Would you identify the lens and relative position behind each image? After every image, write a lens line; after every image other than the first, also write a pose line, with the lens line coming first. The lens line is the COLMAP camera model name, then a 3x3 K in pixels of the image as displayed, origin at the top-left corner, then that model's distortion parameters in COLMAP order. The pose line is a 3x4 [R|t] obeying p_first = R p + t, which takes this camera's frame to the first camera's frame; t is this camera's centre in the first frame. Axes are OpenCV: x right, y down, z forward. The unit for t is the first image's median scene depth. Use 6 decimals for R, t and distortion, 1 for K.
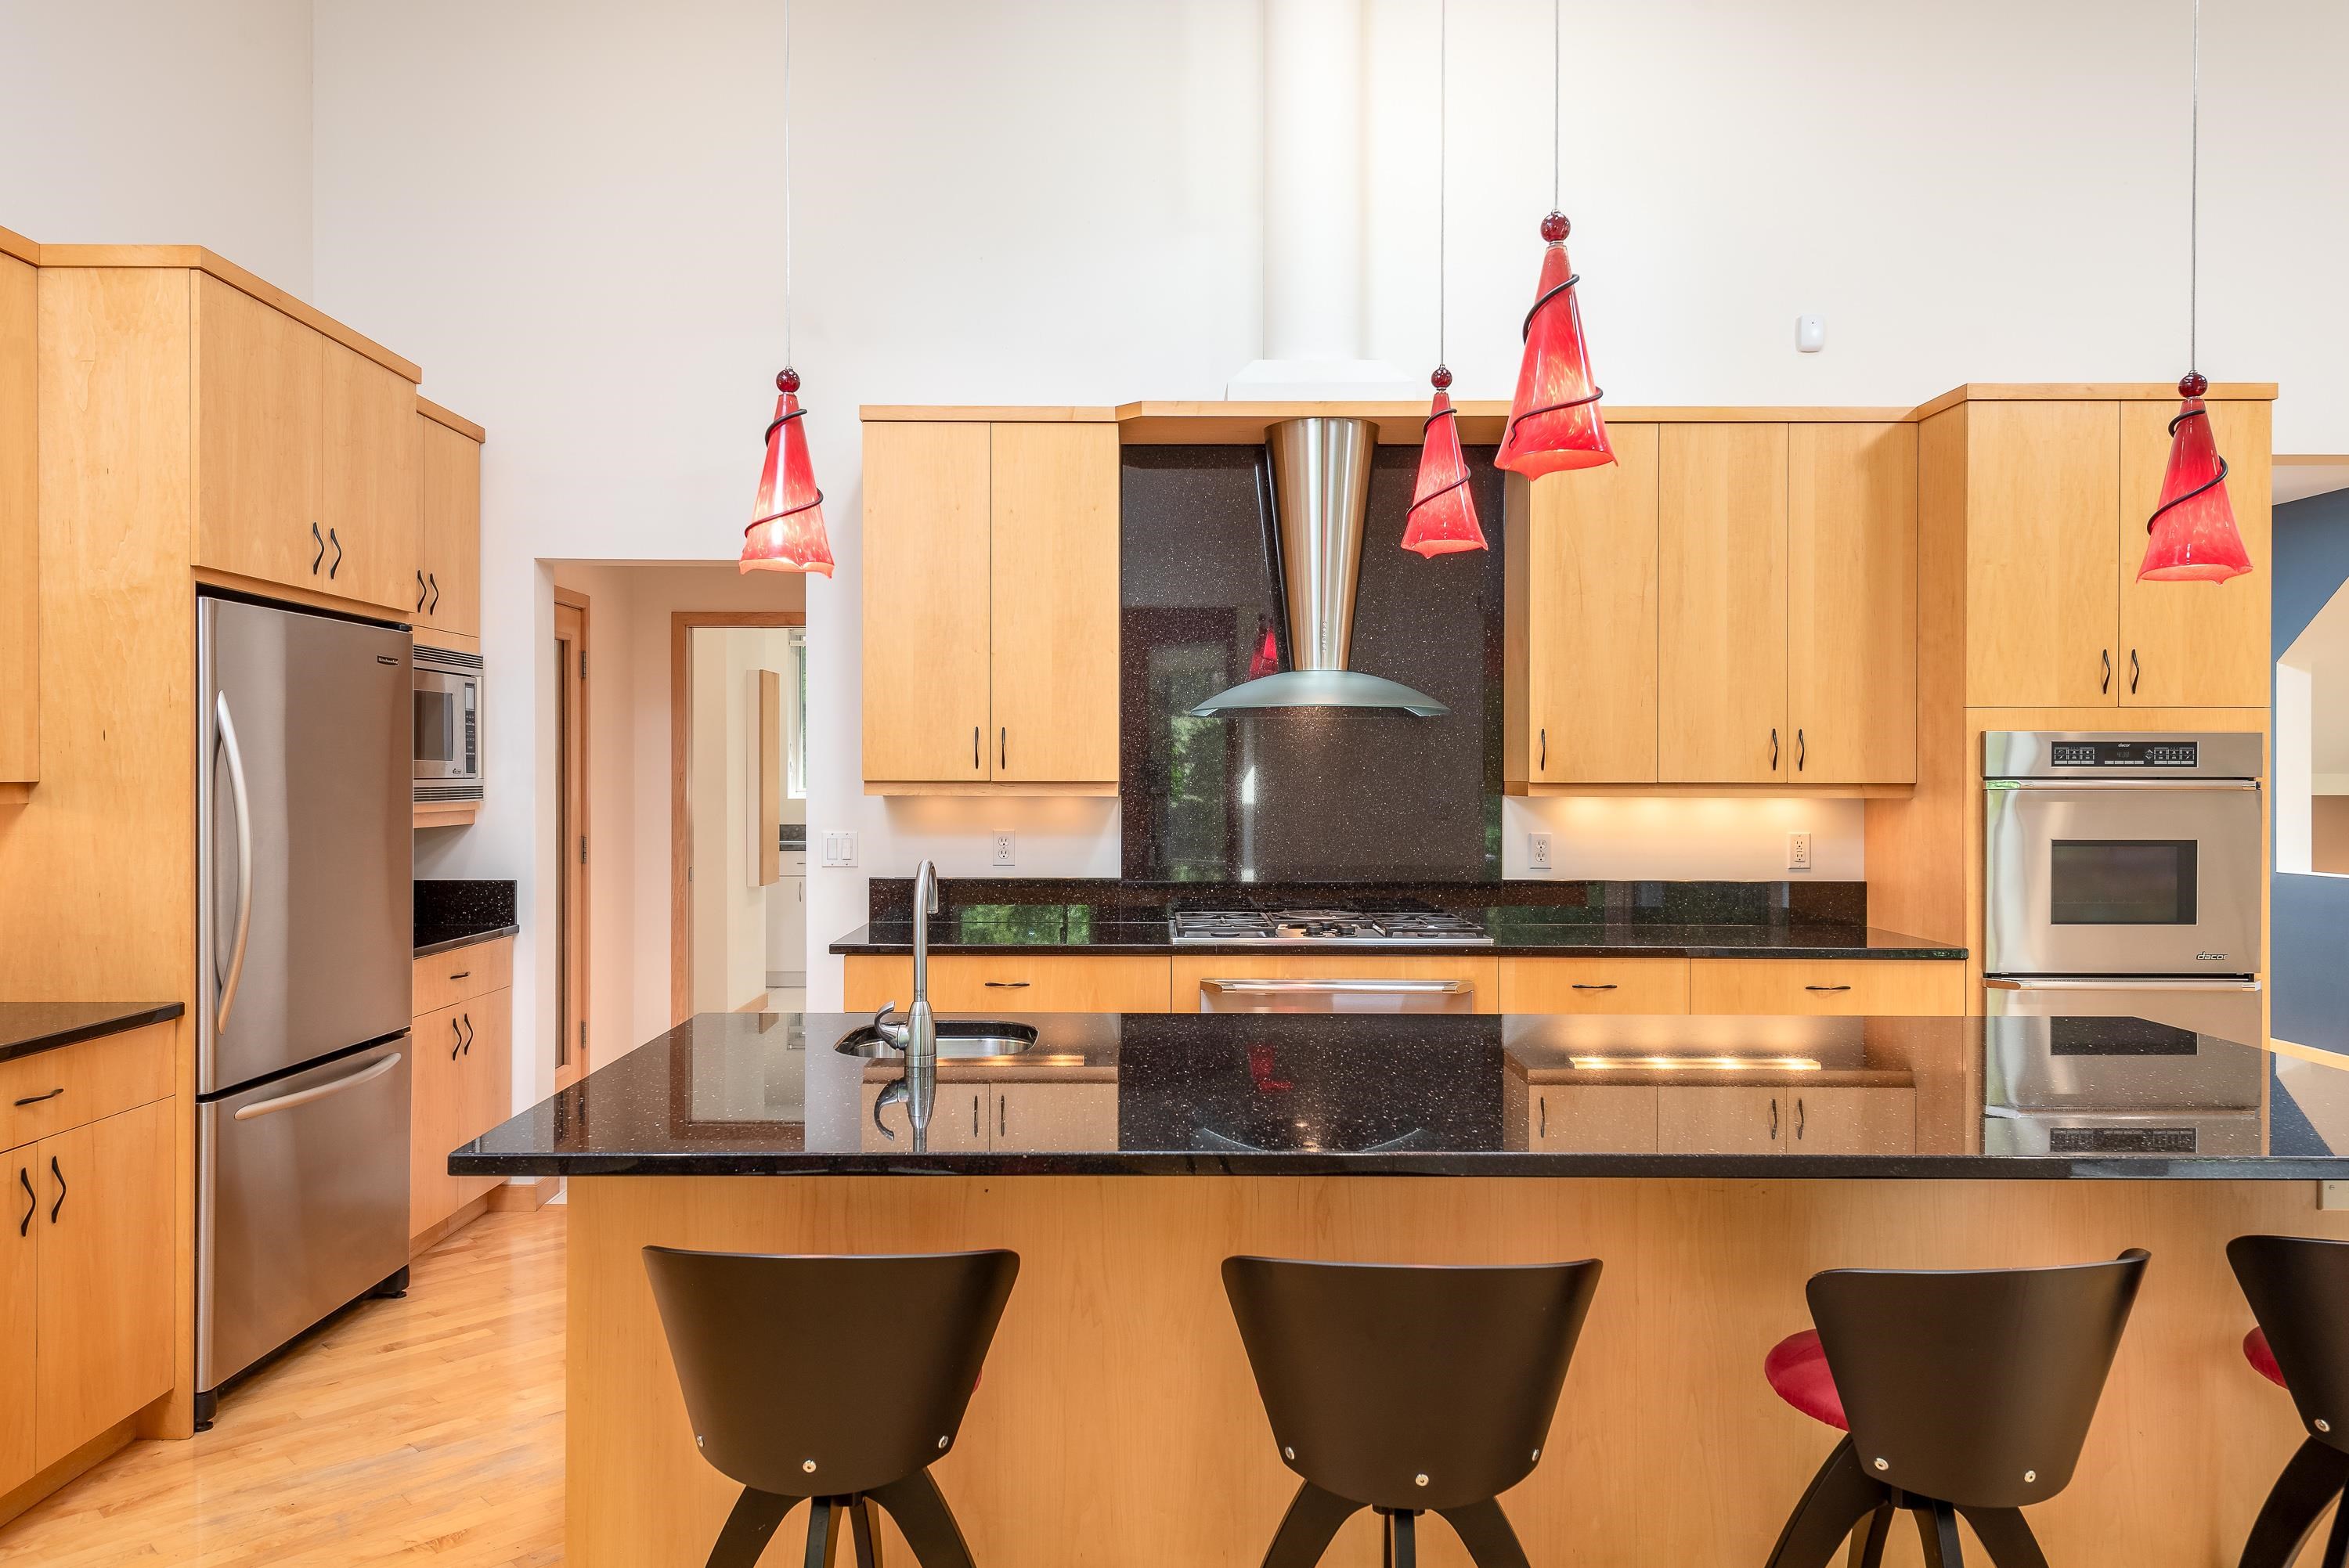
lens RADIAL K [[1609.9, 0, 1181.2], [0, 1609.9, 765.5], [0, 0, 1]] dist [-0.003032, -0.009129]
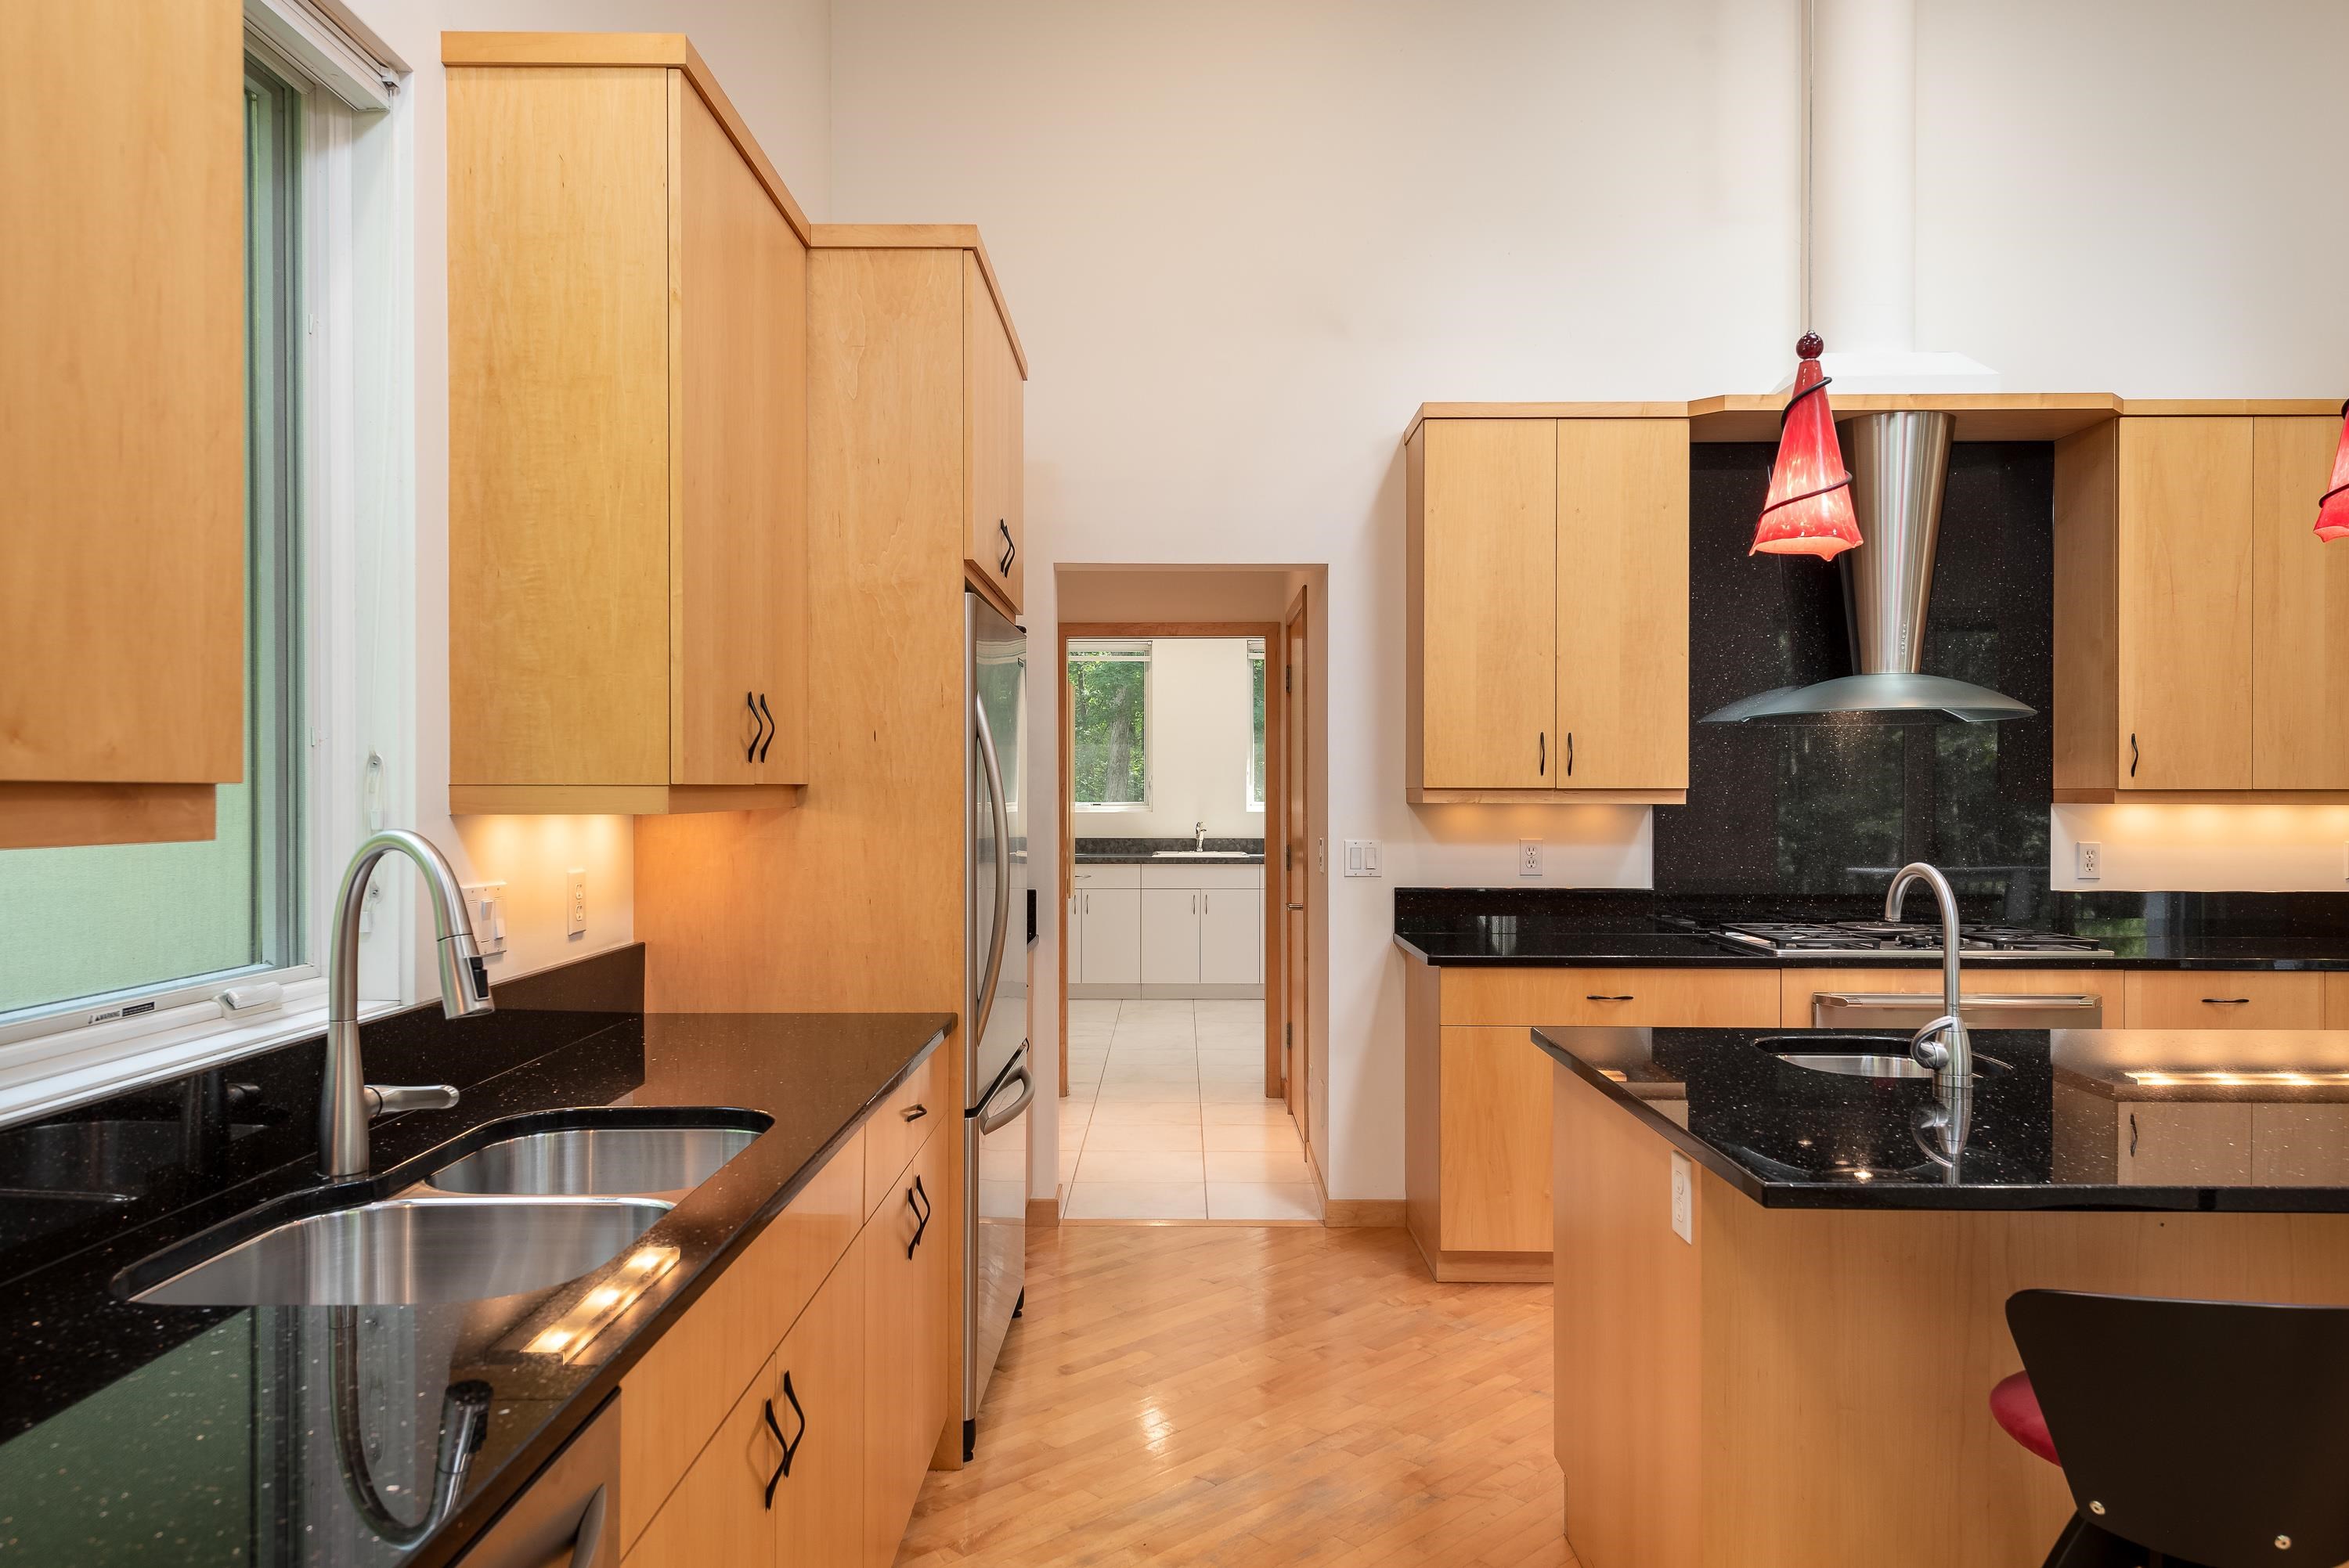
lens RADIAL K [[1573.1, 0, 1174.5], [0, 1573.1, 784.0], [0, 0, 1]] dist [0.002905, -0.040644]
pose [[0.999595, -0.000224, -0.028472, -0.323623], [0.000252, 0.999999, 0.000968, 0.006277], [0.028472, -0.000975, 0.999594, 0.044087]]
